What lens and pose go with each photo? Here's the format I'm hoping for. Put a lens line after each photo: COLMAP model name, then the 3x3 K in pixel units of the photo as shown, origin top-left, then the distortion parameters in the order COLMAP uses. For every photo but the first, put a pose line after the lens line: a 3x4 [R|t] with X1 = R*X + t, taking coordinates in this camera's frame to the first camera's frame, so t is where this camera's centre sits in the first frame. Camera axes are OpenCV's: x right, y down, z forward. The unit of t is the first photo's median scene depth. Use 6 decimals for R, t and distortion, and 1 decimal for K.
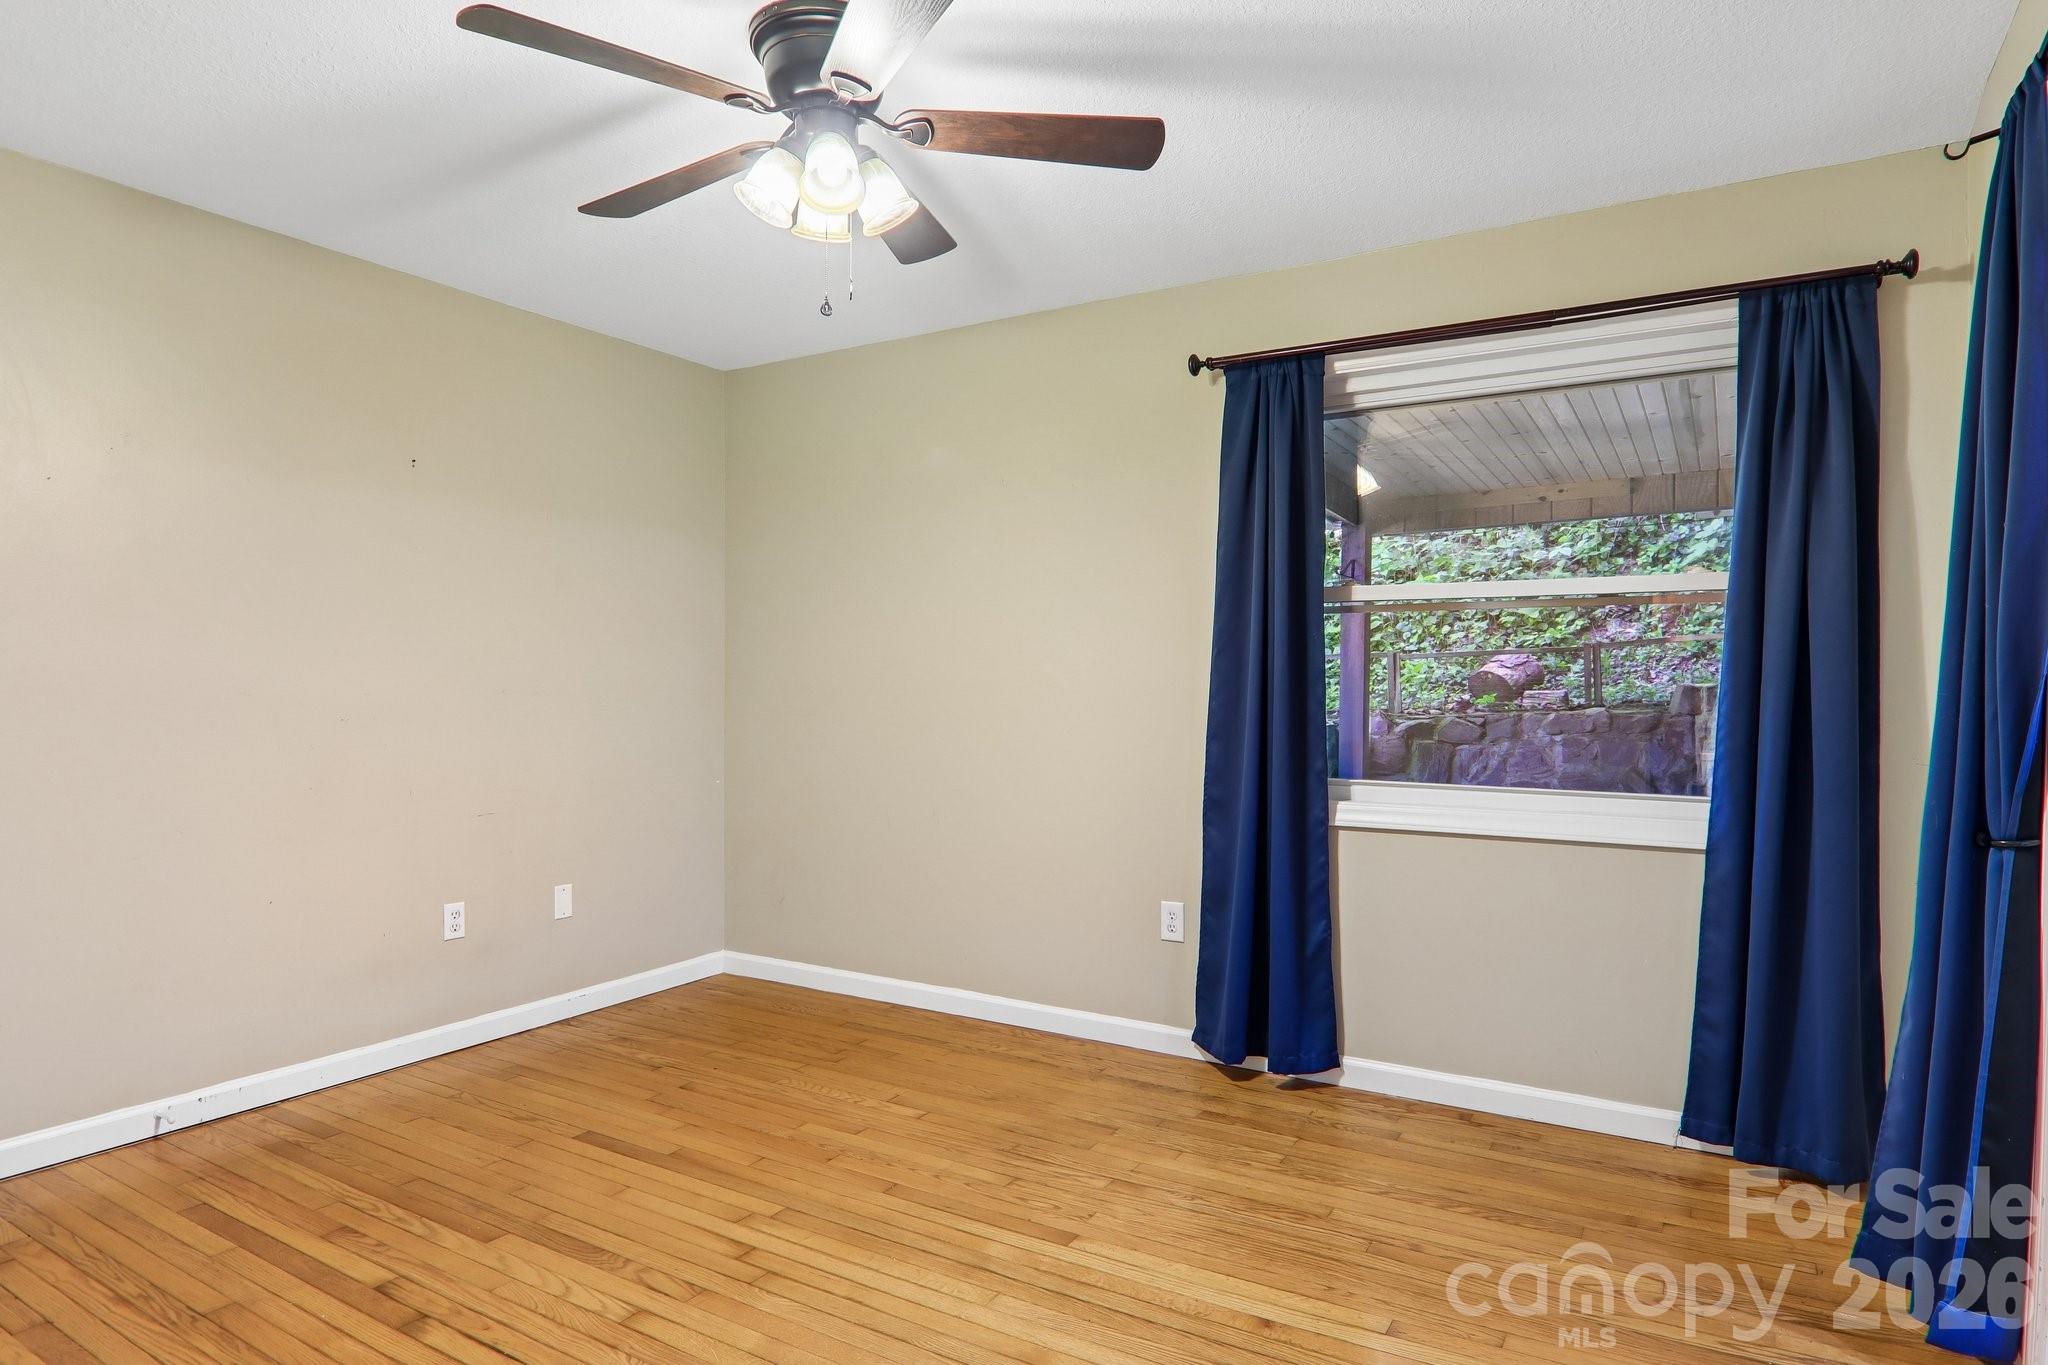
lens RADIAL K [[1159.3, 0, 1030.5], [0, 1159.3, 699.3], [0, 0, 1]] dist [0.002158, -0.005832]
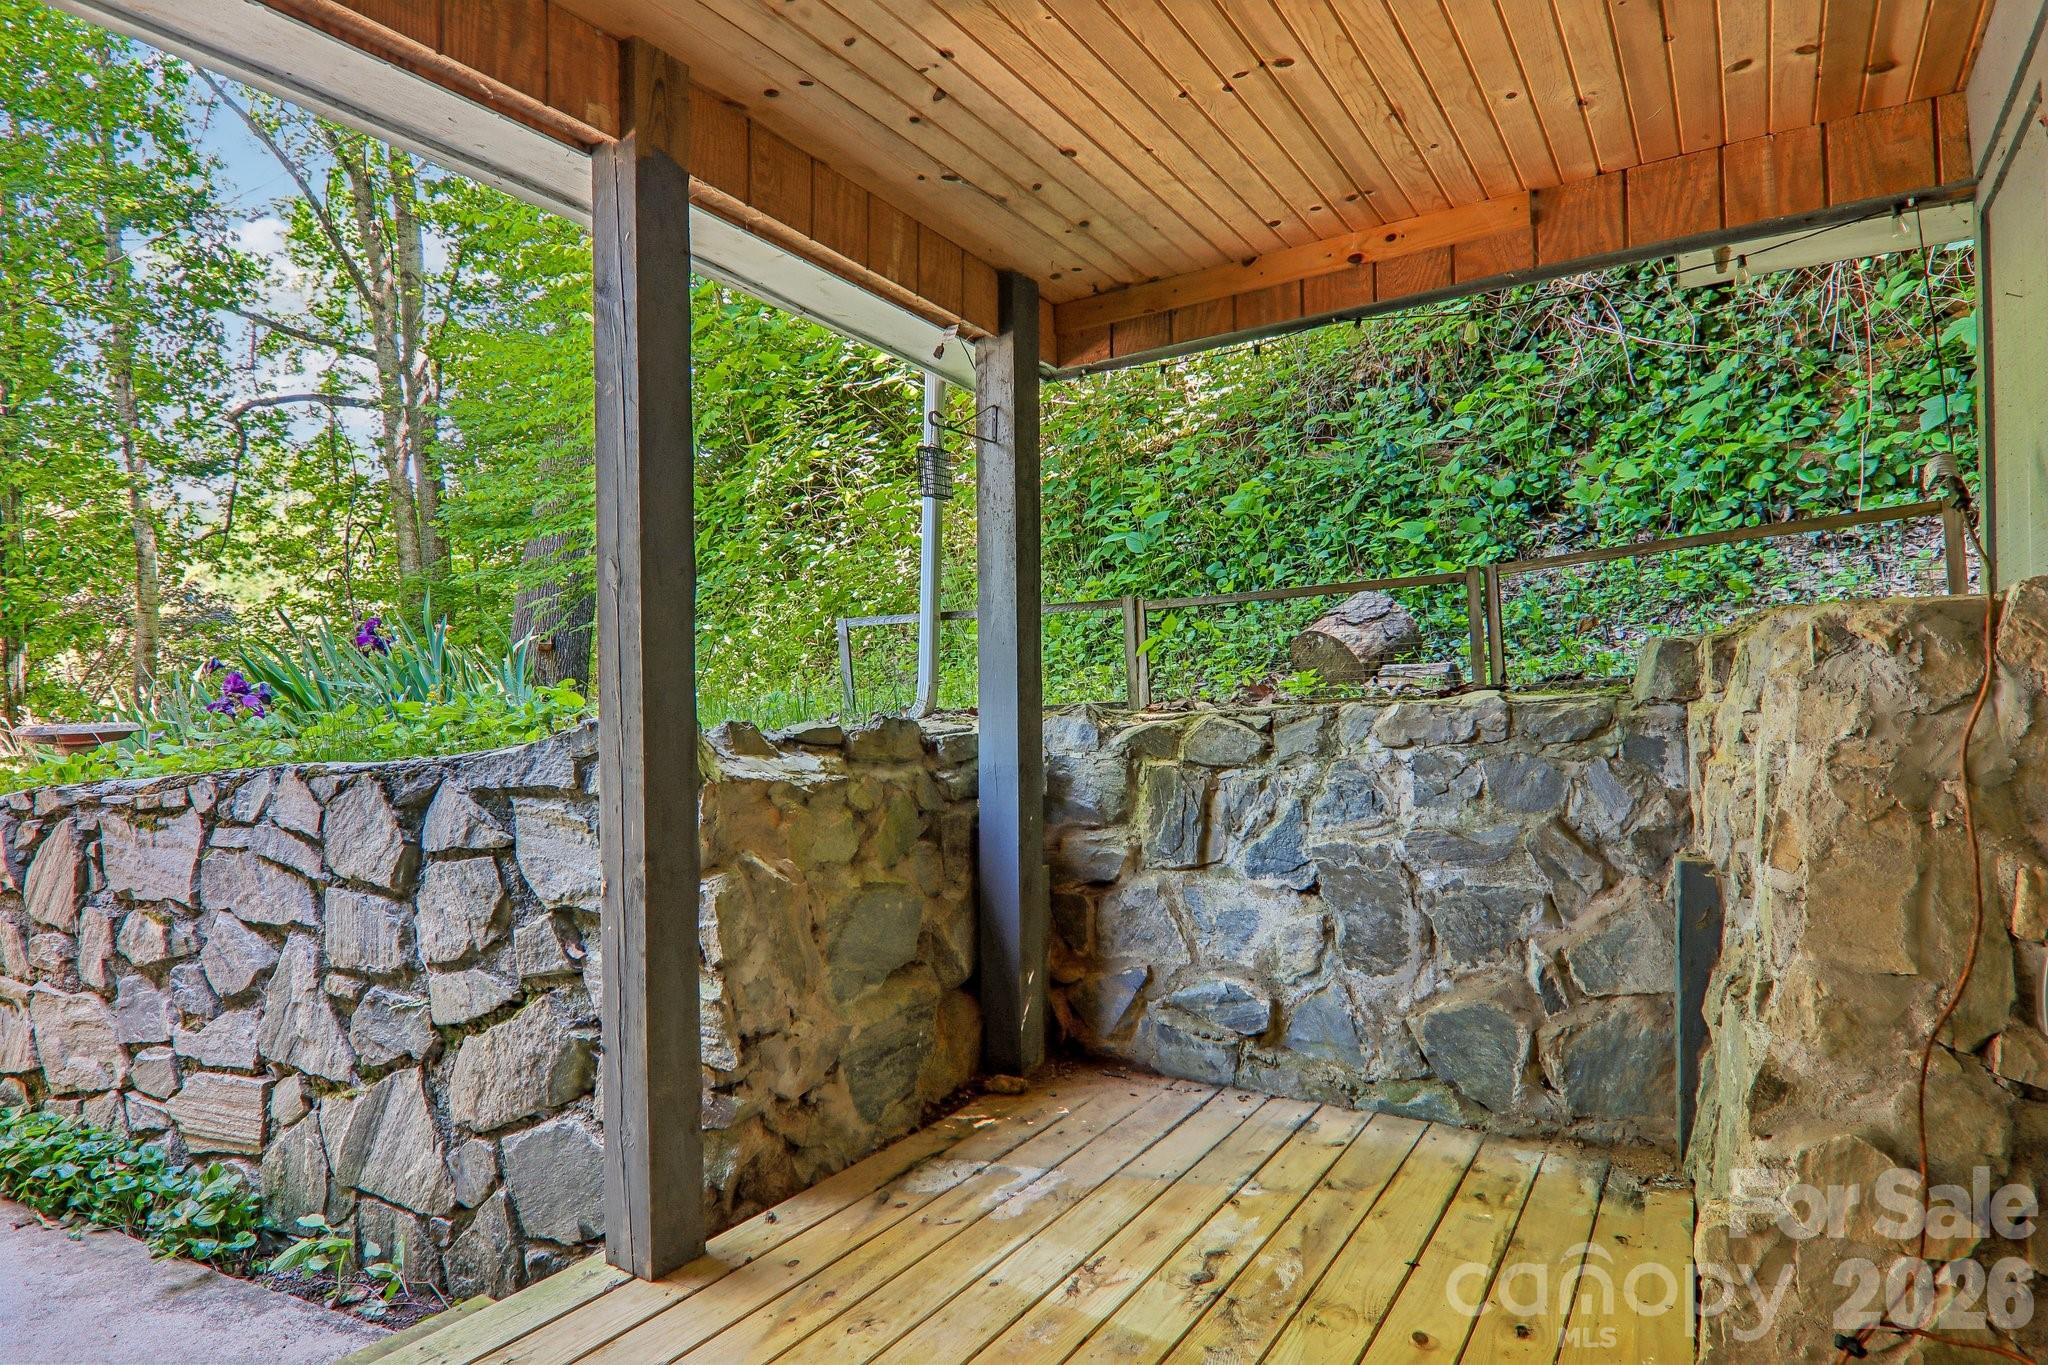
lens RADIAL K [[1159.3, 0, 1012.9], [0, 1159.3, 683.4], [0, 0, 1]] dist [0.002158, -0.005832]
pose [[0.999606, -0.017377, -0.022039, 0.296635], [0.016959, 0.999675, -0.019056, 0.009929], [0.022363, 0.018675, 0.999575, 0.501563]]
